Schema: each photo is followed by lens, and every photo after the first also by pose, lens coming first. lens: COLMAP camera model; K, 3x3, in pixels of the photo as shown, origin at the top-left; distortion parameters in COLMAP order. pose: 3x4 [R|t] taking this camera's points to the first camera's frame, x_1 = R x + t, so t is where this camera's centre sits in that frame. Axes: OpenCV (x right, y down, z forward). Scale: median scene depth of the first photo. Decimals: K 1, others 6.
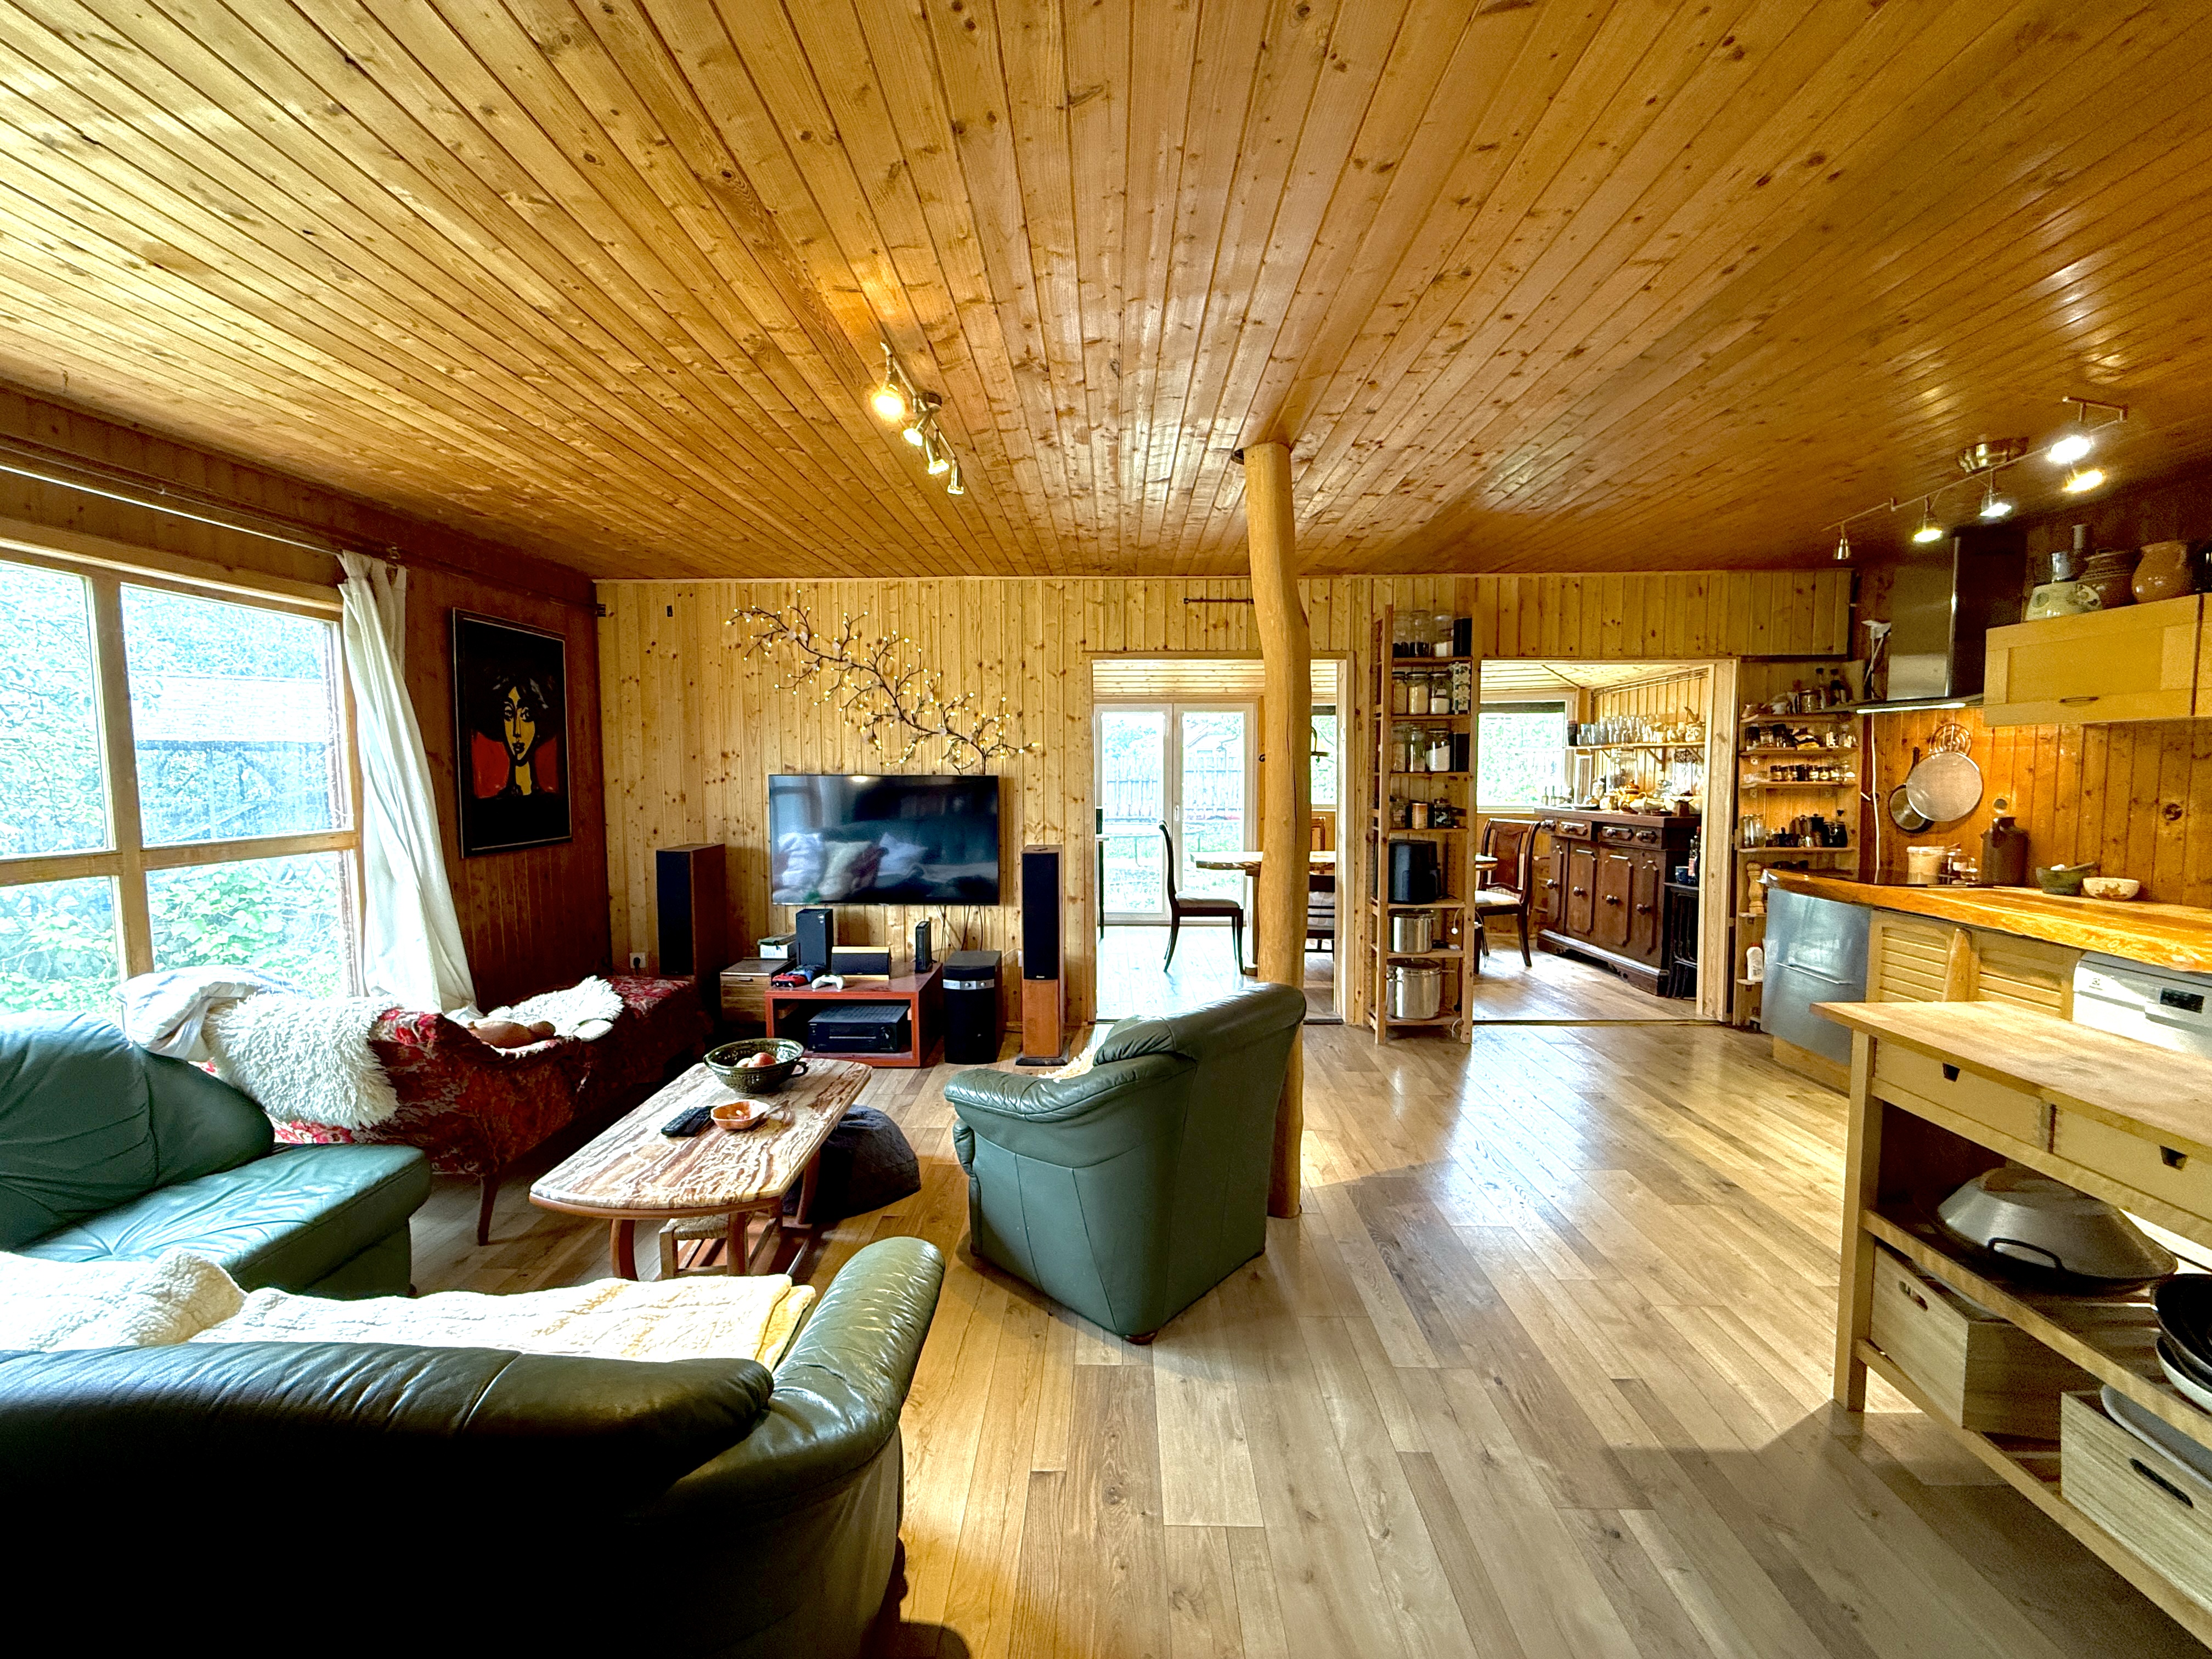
lens RADIAL K [[879.0, 0, 1099.4], [0, 879.0, 830.0], [0, 0, 1]] dist [-0.001125, 0.000256]
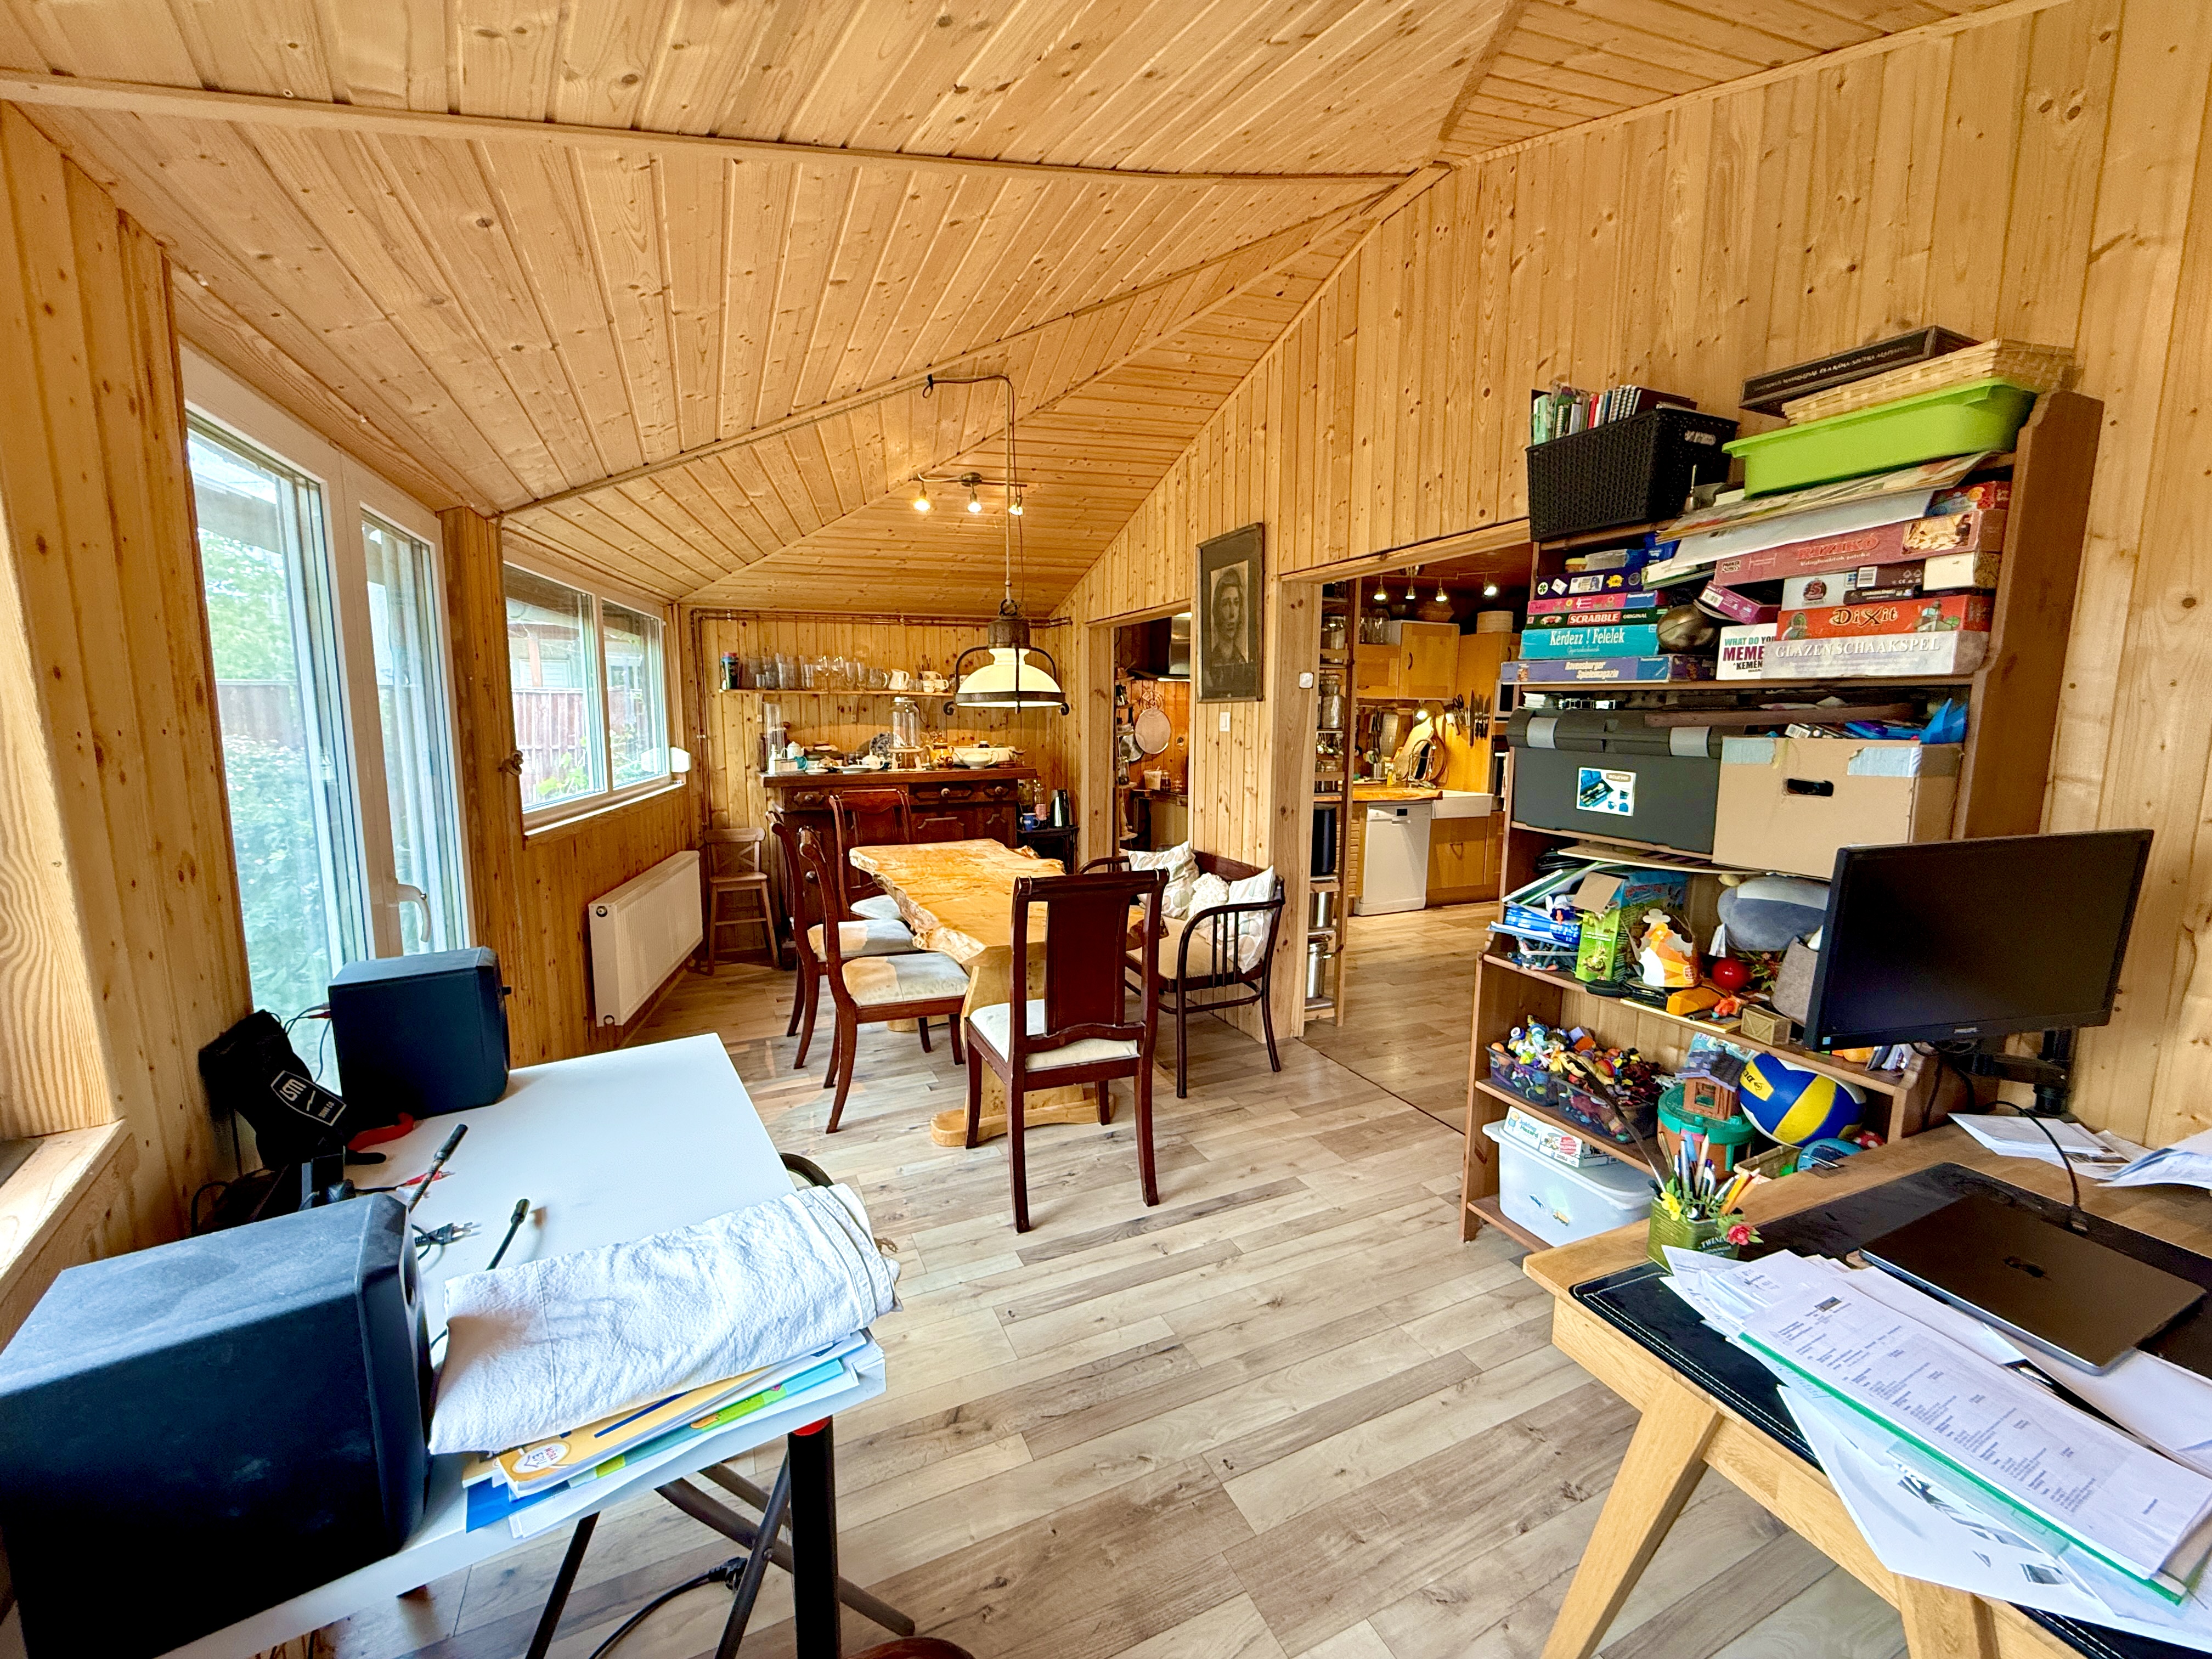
lens RADIAL K [[879.0, 0, 1106.1], [0, 879.0, 825.7], [0, 0, 1]] dist [-0.001125, 0.000256]
pose [[-0.426120, -0.116707, 0.897107, -0.378865], [0.061206, 0.985653, 0.157299, -0.122273], [-0.902594, 0.121937, -0.412863, 1.584488]]
